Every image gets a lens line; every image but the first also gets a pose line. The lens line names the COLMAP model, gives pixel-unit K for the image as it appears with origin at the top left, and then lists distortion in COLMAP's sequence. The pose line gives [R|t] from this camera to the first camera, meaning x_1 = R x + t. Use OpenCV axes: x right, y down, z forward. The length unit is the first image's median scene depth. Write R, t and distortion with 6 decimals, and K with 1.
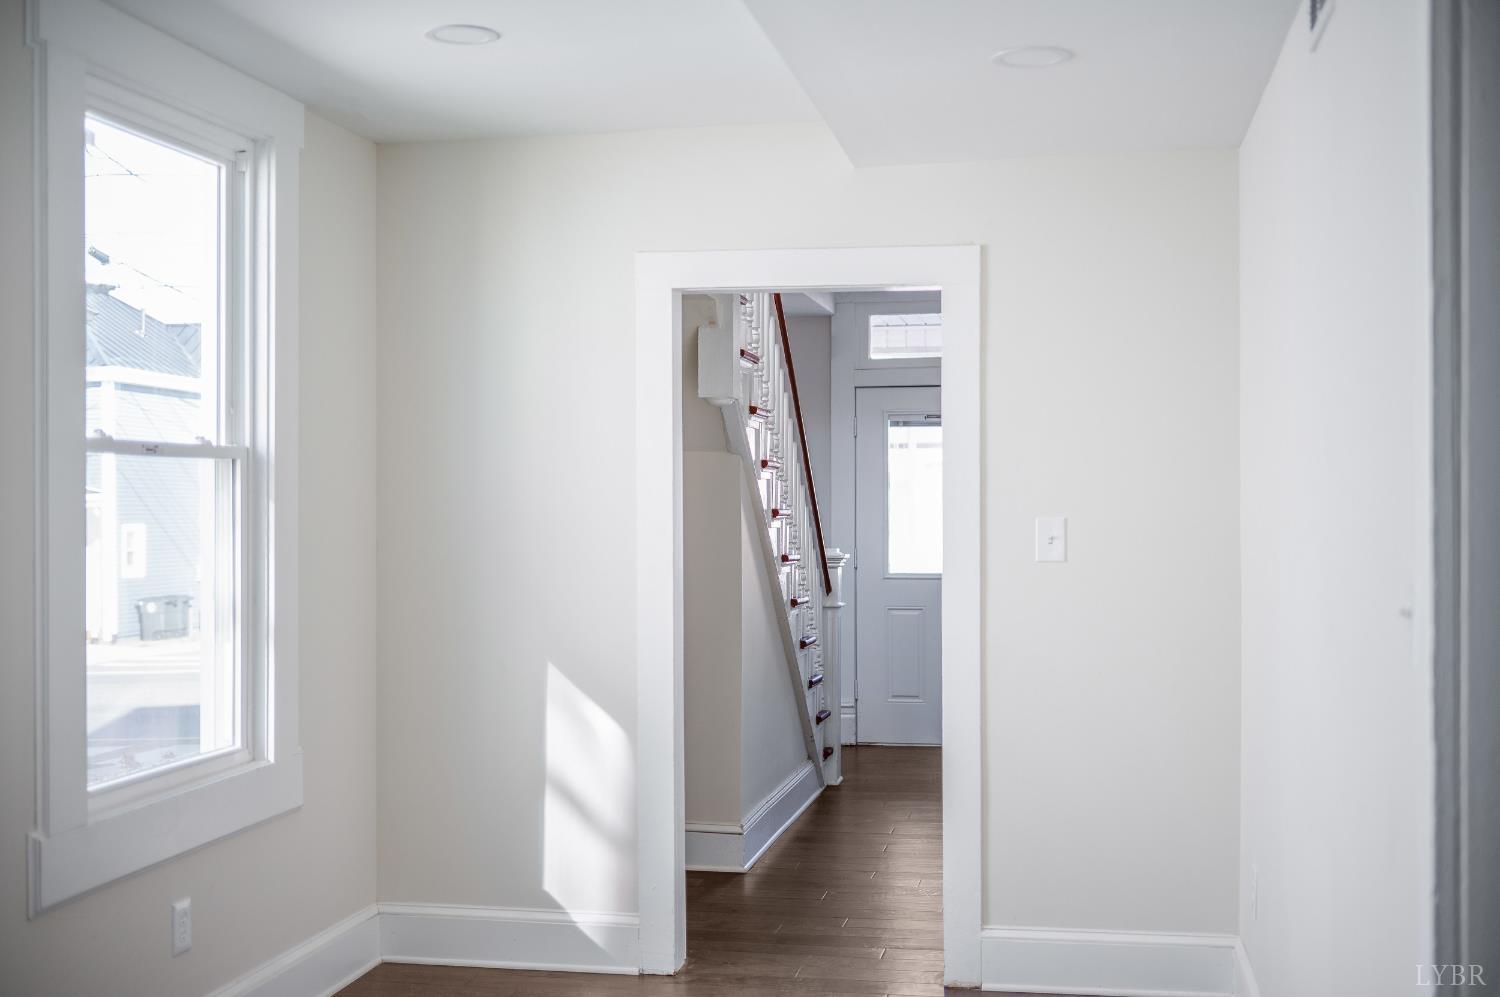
lens RADIAL K [[1737.5, 0, 750.0], [0, 1737.5, 503.7], [0, 0, 1]] dist [0.008366, 0.009330]
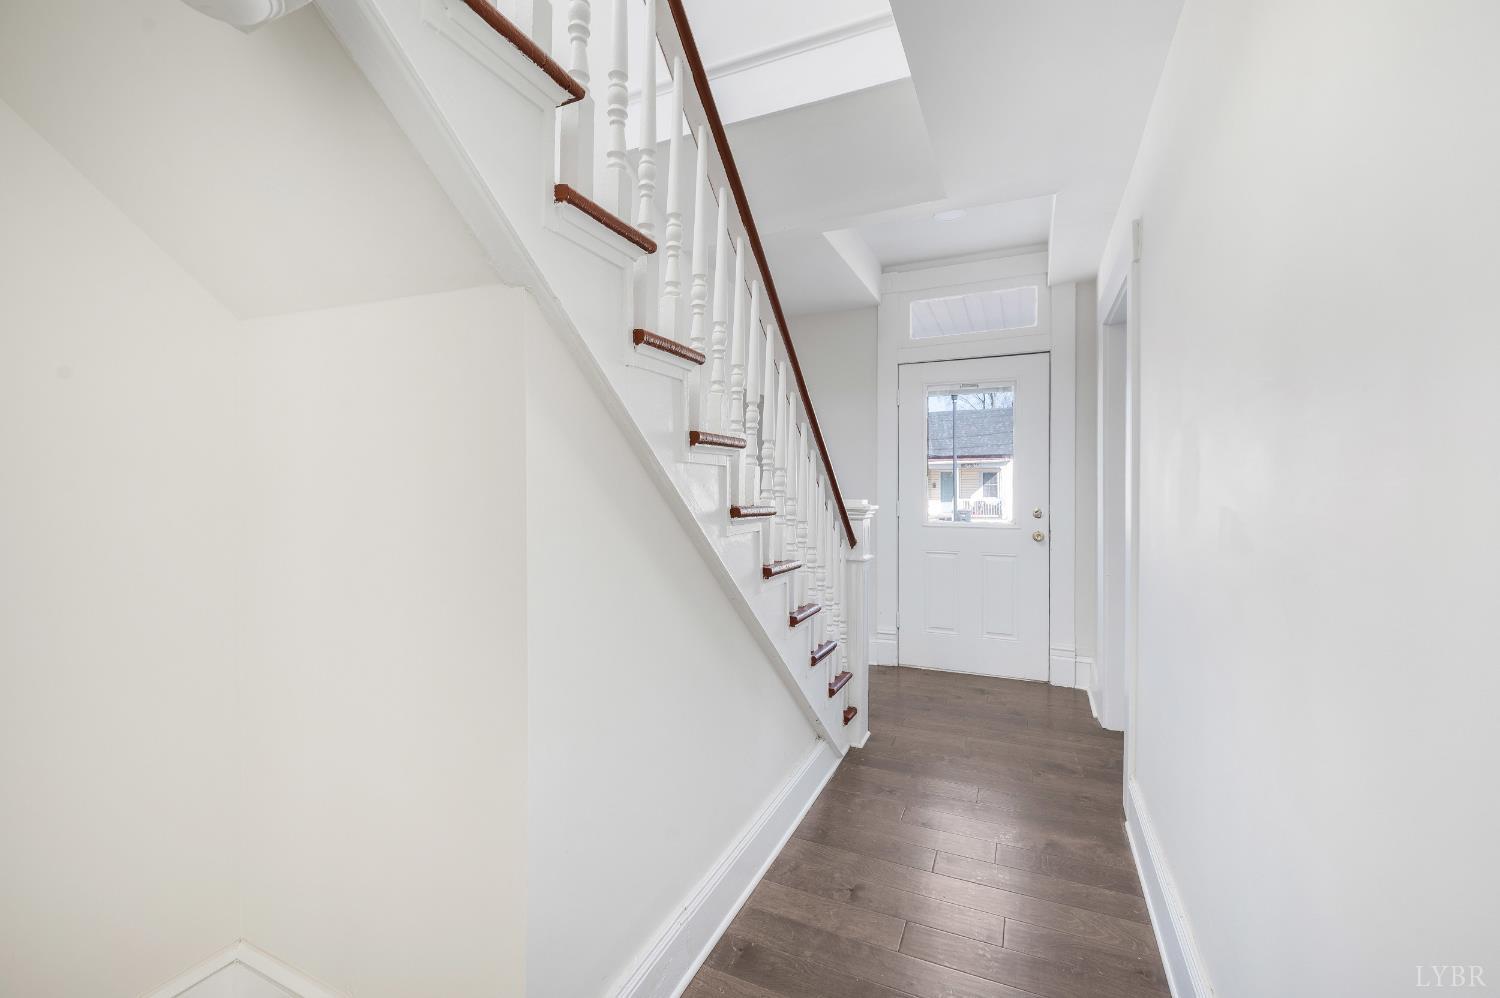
lens RADIAL K [[610.1, 0, 745.4], [0, 610.1, 496.9], [0, 0, 1]] dist [-0.000482, -0.000101]
pose [[0.971134, -0.002255, -0.238524, 0.068140], [0.006116, 0.999862, 0.015446, 0.018778], [0.238456, -0.016459, 0.971014, 0.658790]]
